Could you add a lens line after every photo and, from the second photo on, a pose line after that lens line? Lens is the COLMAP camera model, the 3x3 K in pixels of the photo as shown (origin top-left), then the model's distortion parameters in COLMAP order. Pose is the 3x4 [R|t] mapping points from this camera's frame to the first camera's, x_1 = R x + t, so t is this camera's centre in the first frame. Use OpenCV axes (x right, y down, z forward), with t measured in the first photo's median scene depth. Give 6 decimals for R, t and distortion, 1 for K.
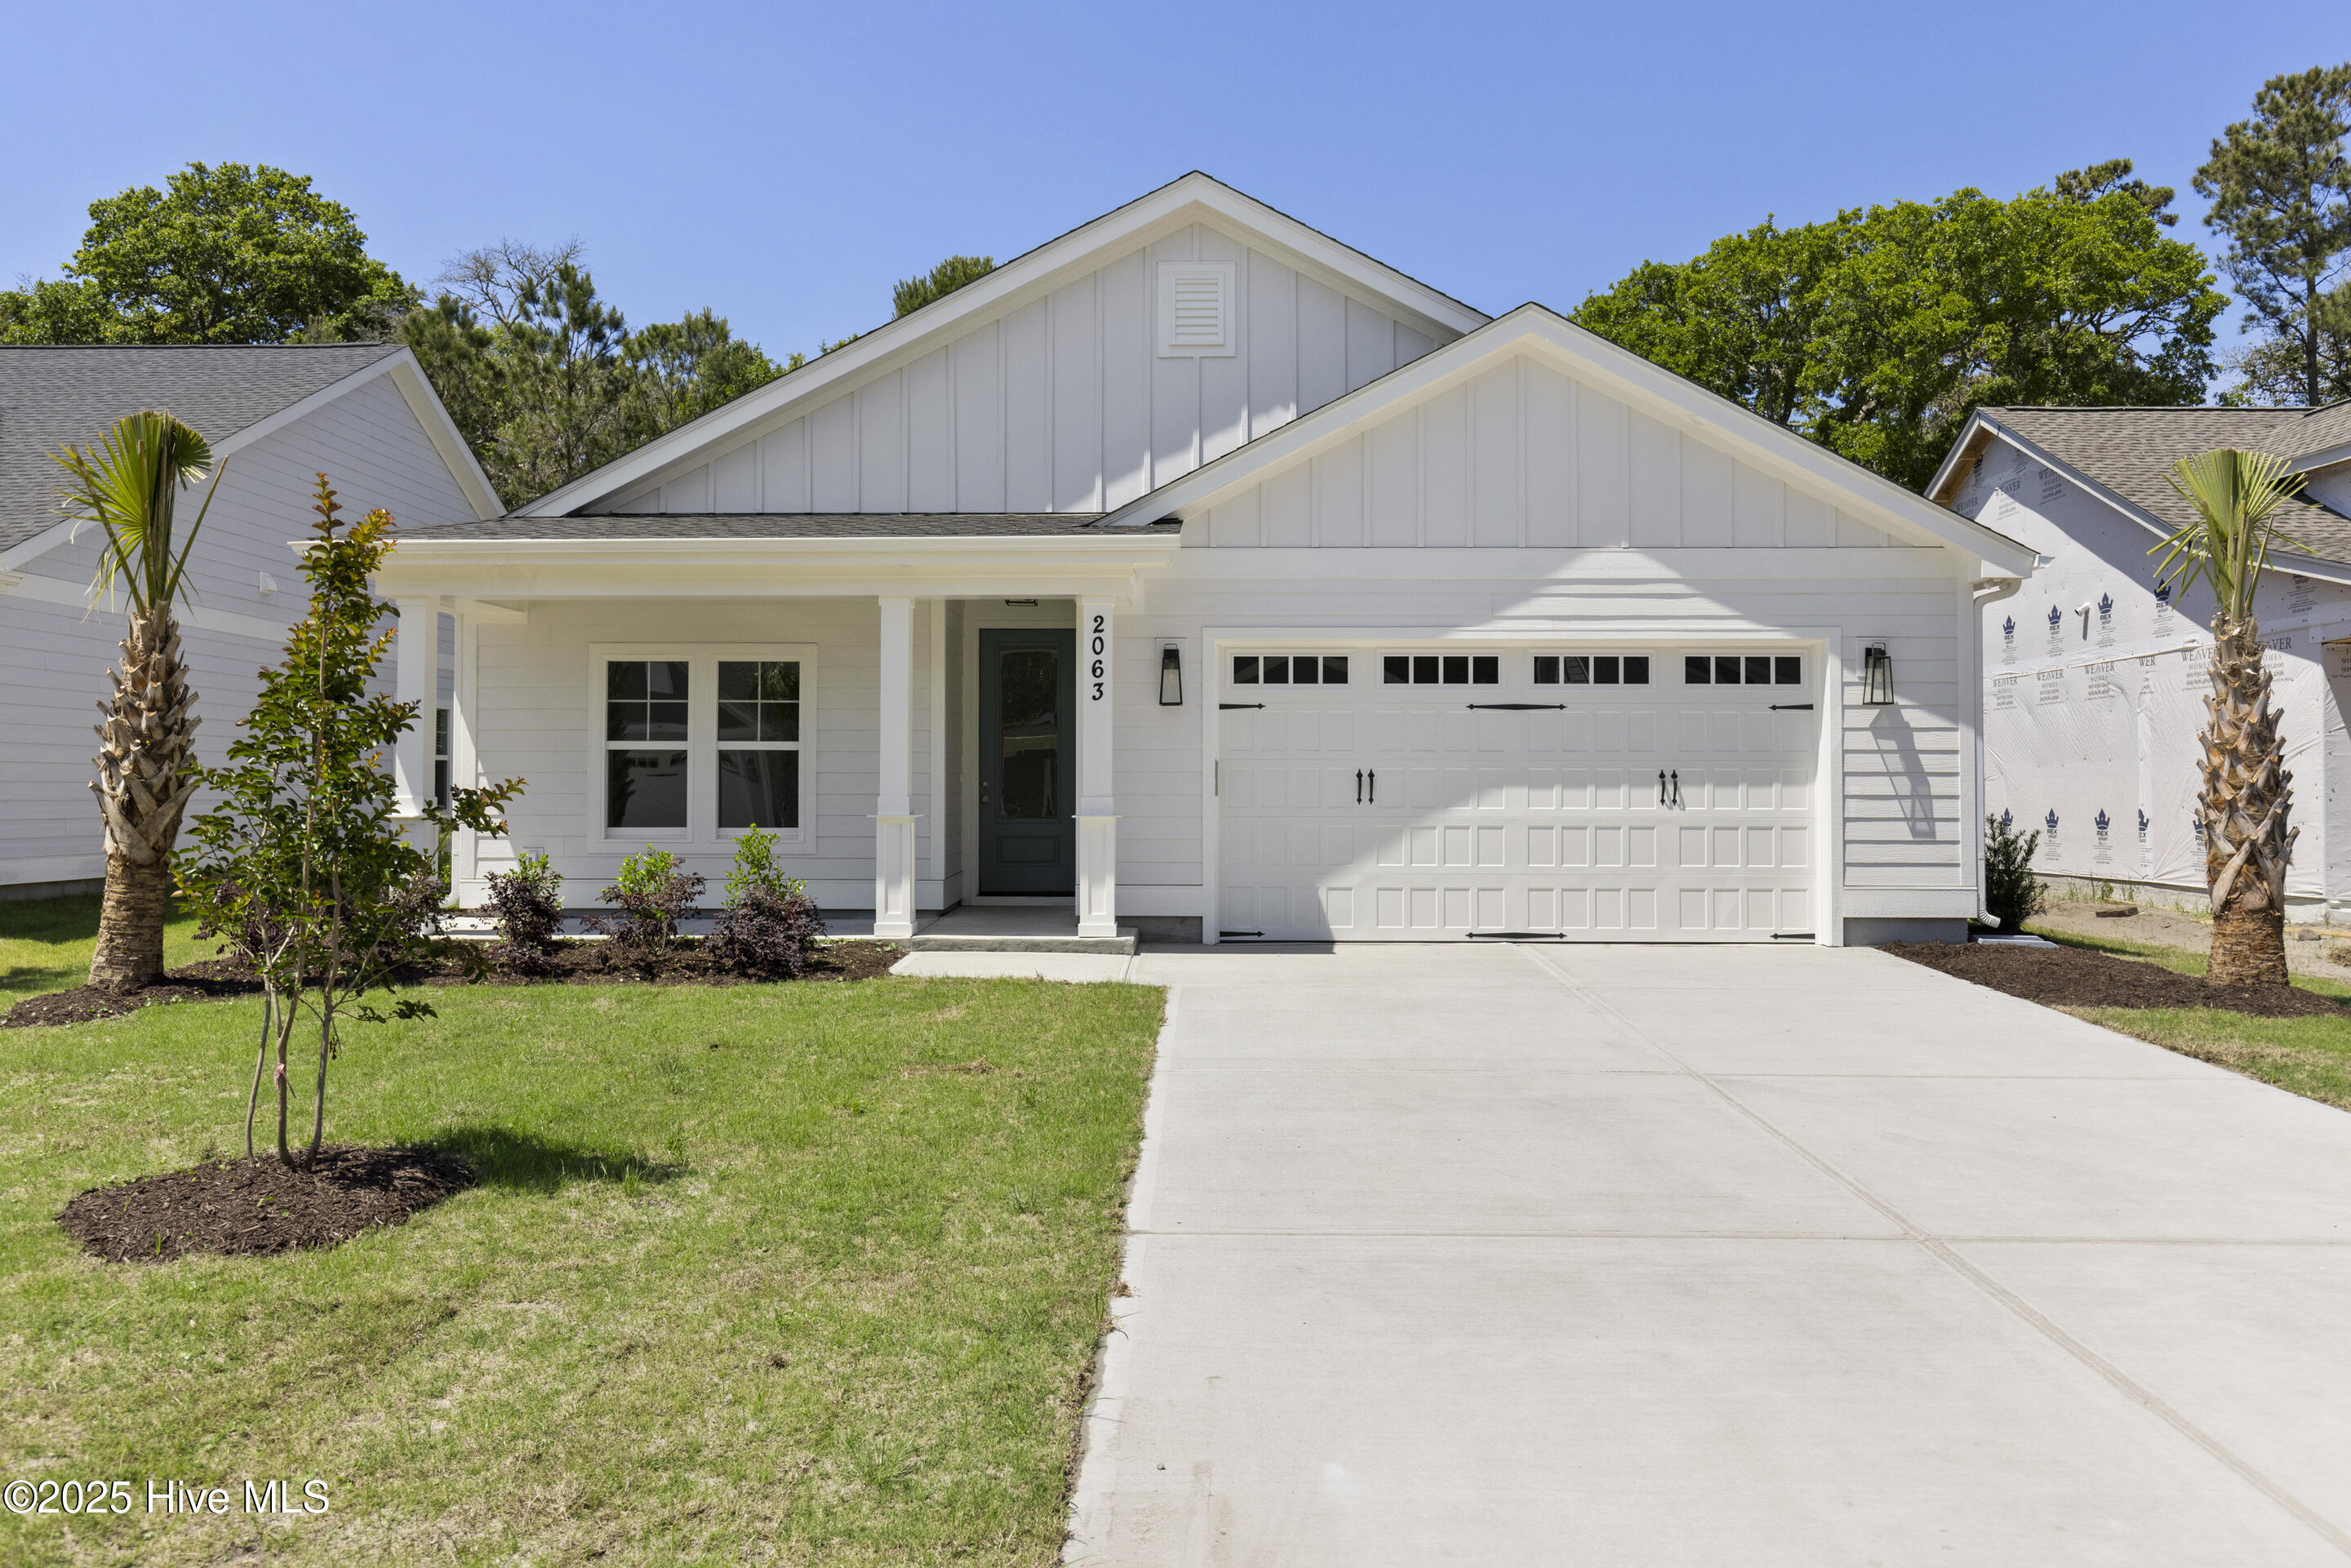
lens RADIAL K [[1714.2, 0, 1176.0], [0, 1714.2, 776.2], [0, 0, 1]] dist [0.004877, -0.001697]
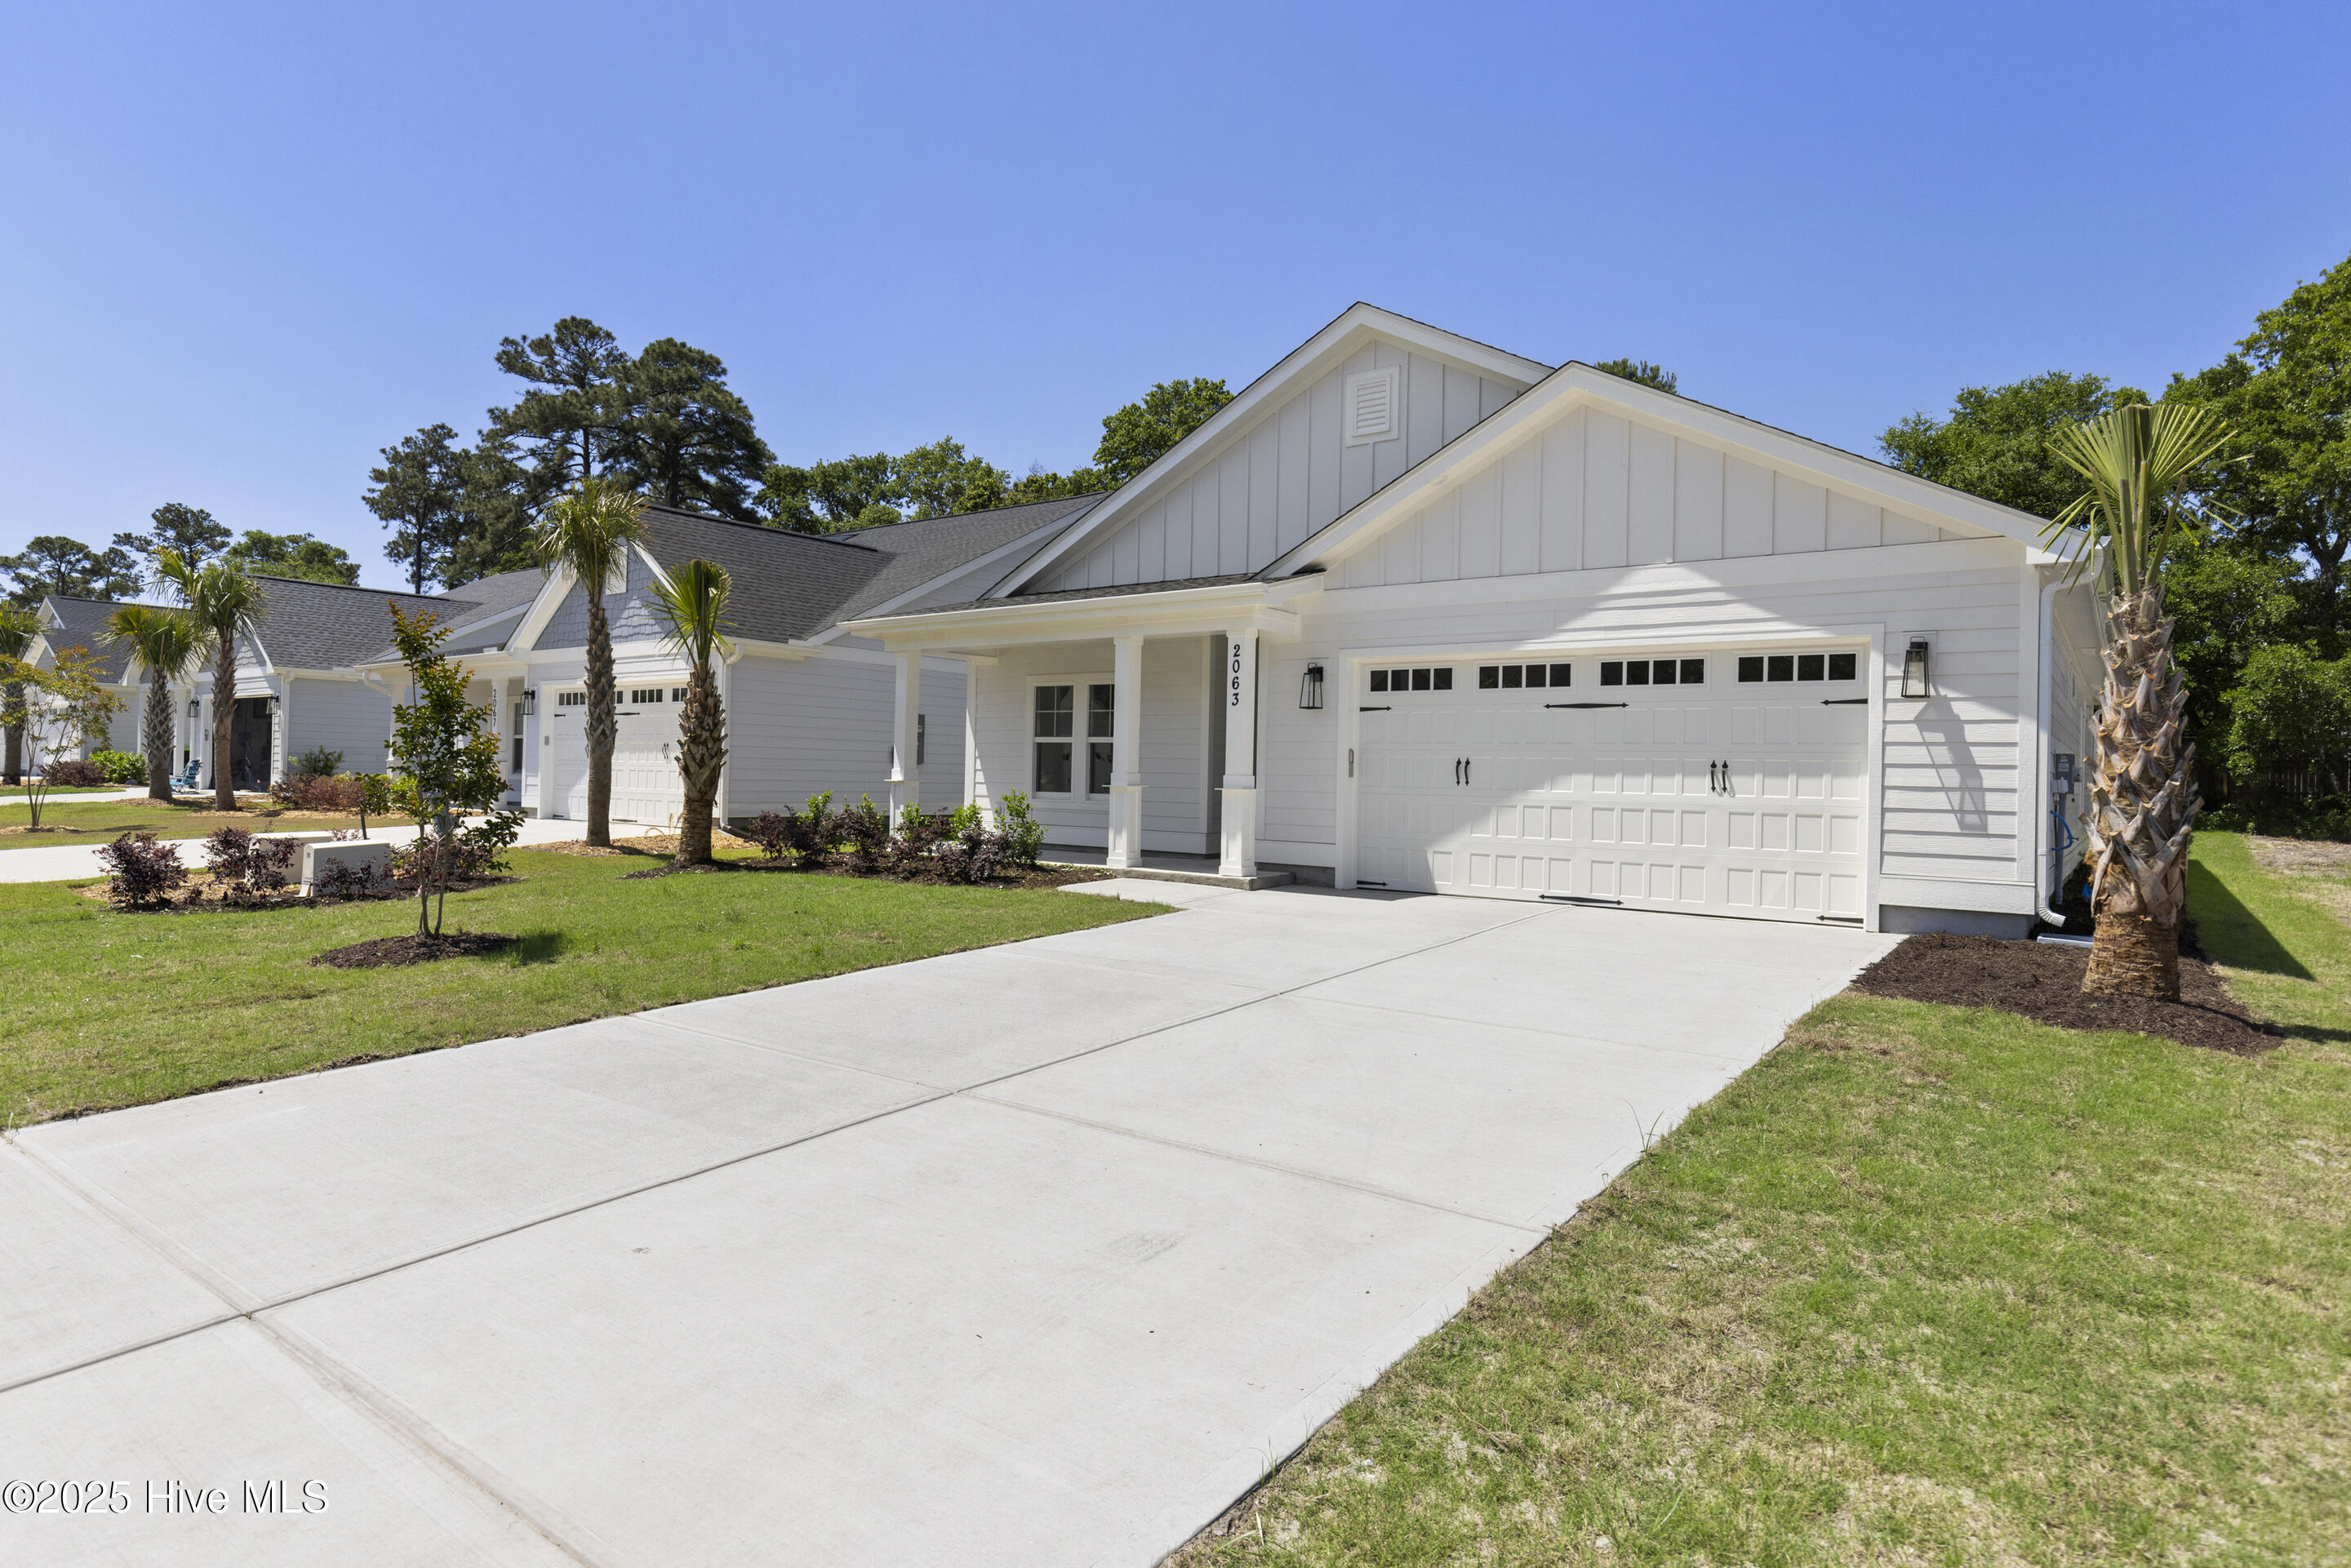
lens RADIAL K [[1285.6, 0, 1175.5], [0, 1285.6, 785.3], [0, 0, 1]] dist [-0.003667, -0.000175]
pose [[0.807691, 0.020021, -0.589266, 0.492898], [-0.015318, 0.999799, 0.012972, 0.006932], [0.589407, -0.001451, 0.807835, 0.122347]]
